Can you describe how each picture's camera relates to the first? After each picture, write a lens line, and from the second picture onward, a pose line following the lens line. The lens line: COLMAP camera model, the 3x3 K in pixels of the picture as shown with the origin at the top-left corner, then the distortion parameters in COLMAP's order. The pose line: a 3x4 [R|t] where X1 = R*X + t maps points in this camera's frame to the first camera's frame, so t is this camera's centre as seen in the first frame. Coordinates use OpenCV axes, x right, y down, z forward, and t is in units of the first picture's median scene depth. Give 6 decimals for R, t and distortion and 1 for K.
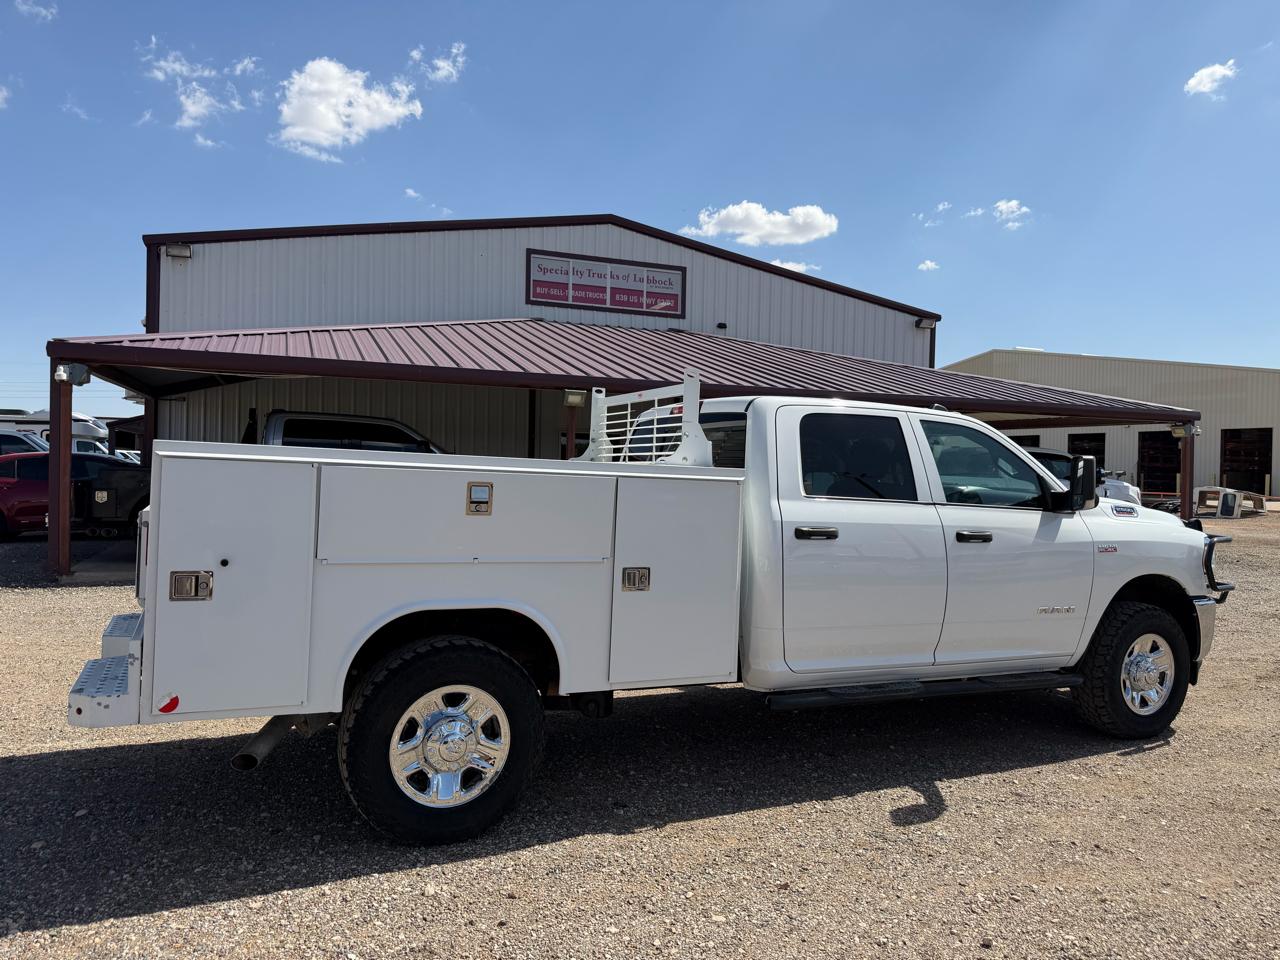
lens RADIAL K [[891.9, 0, 640.0], [0, 891.9, 480.0], [0, 0, 1]] dist [0.063341, -0.075960]
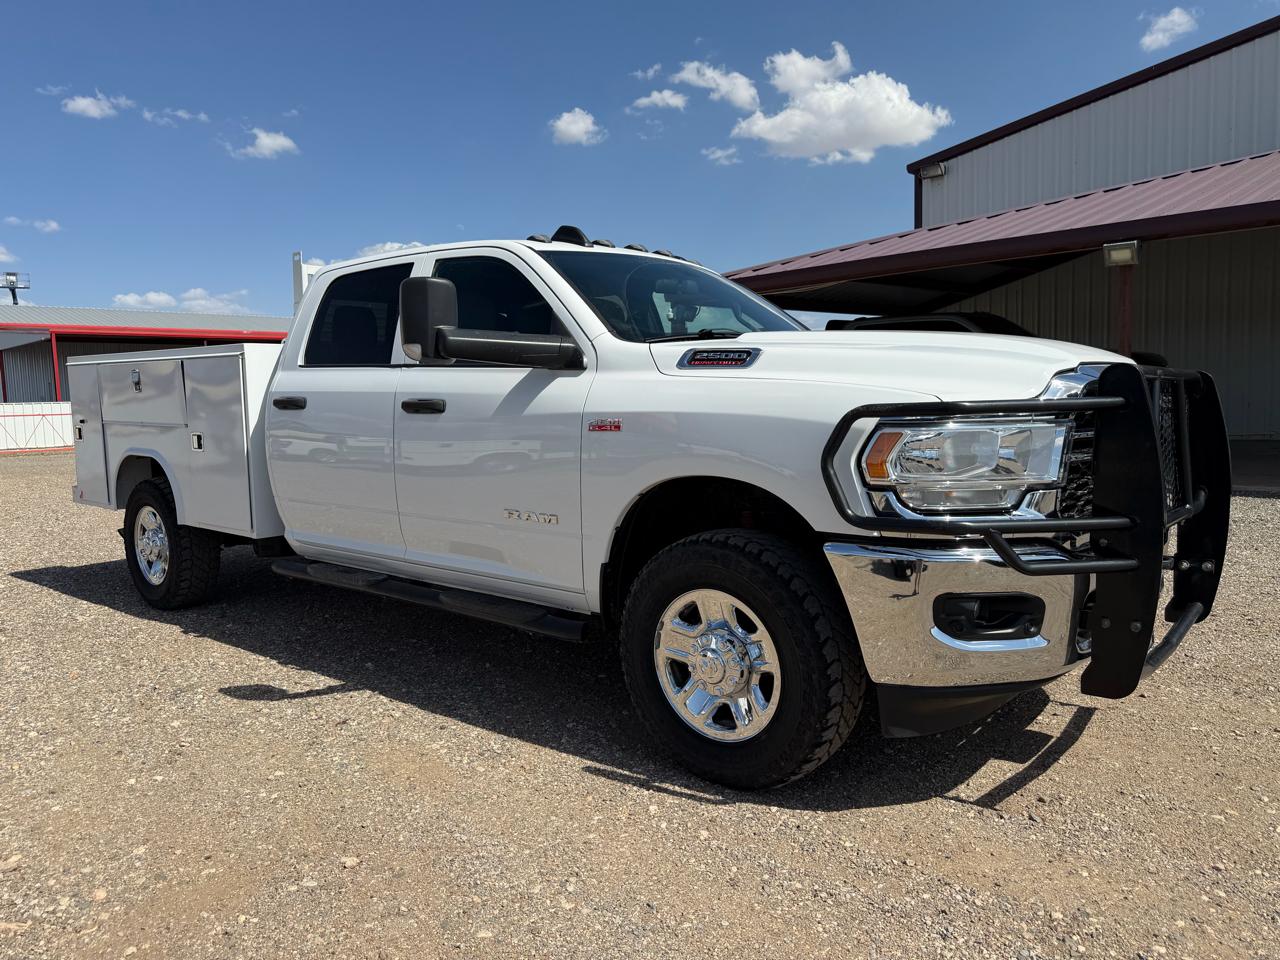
lens RADIAL K [[901.3, 0, 641.1], [0, 901.3, 473.2], [0, 0, 1]] dist [0.059576, -0.076695]
pose [[0.424294, 0.043780, -0.904465, 1.155118], [0.027985, 0.997719, 0.061422, 0.078586], [0.905092, -0.051372, 0.422102, 0.840518]]
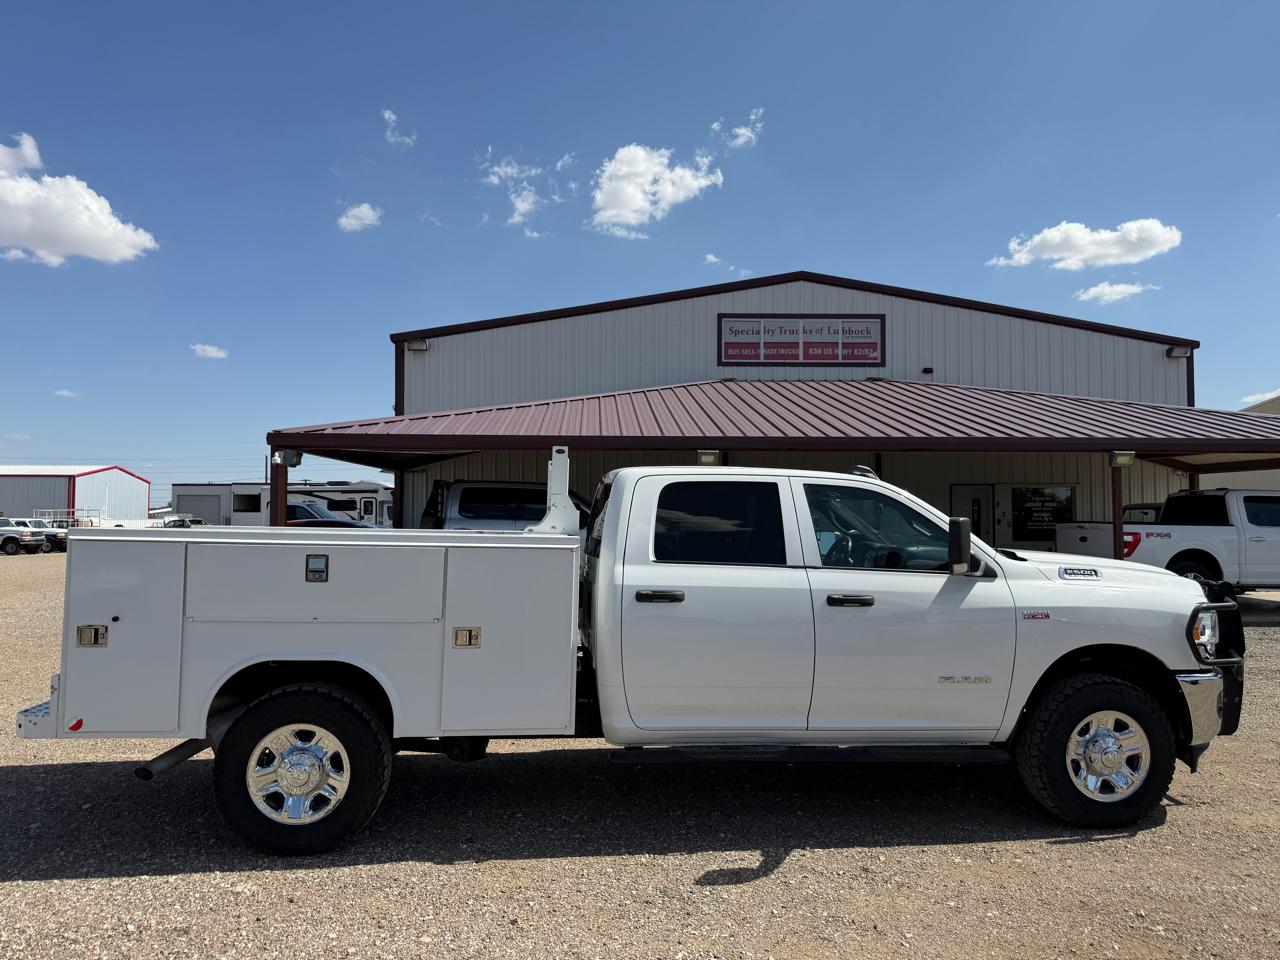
lens RADIAL K [[891.9, 0, 640.0], [0, 891.9, 480.0], [0, 0, 1]] dist [0.063341, -0.075960]
pose [[0.947696, -0.033777, -0.317383, 0.471385], [0.015501, 0.998082, -0.059936, -0.013968], [0.318799, 0.051881, 0.946402, -0.015048]]
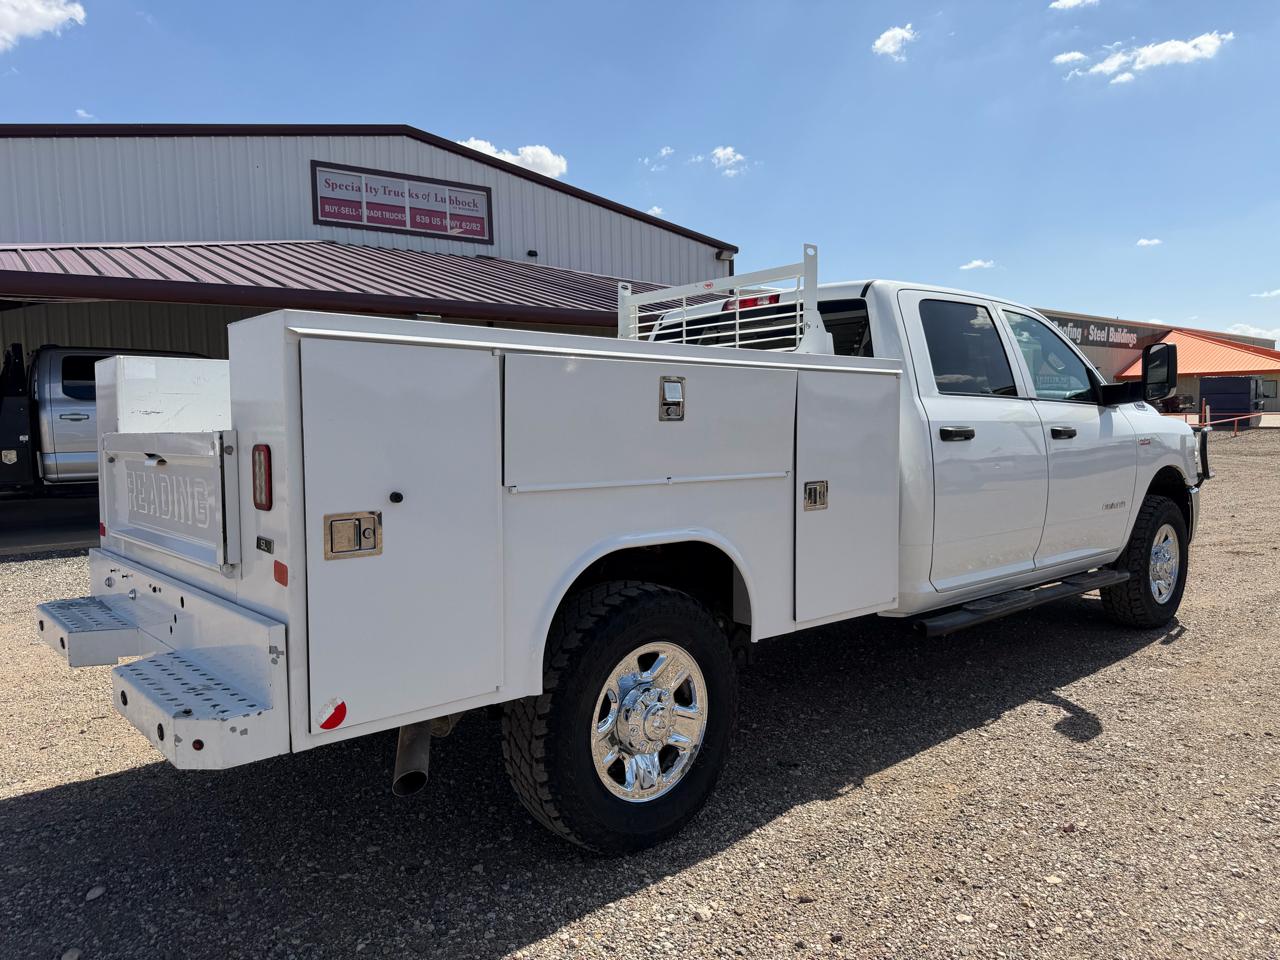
lens RADIAL K [[893.7, 0, 645.0], [0, 893.7, 483.4], [0, 0, 1]] dist [0.095348, -0.157638]
pose [[0.960060, -0.062618, 0.272698, -0.312791], [0.044590, 0.996421, 0.071818, 0.027981], [-0.276219, -0.056790, 0.959415, 0.207378]]
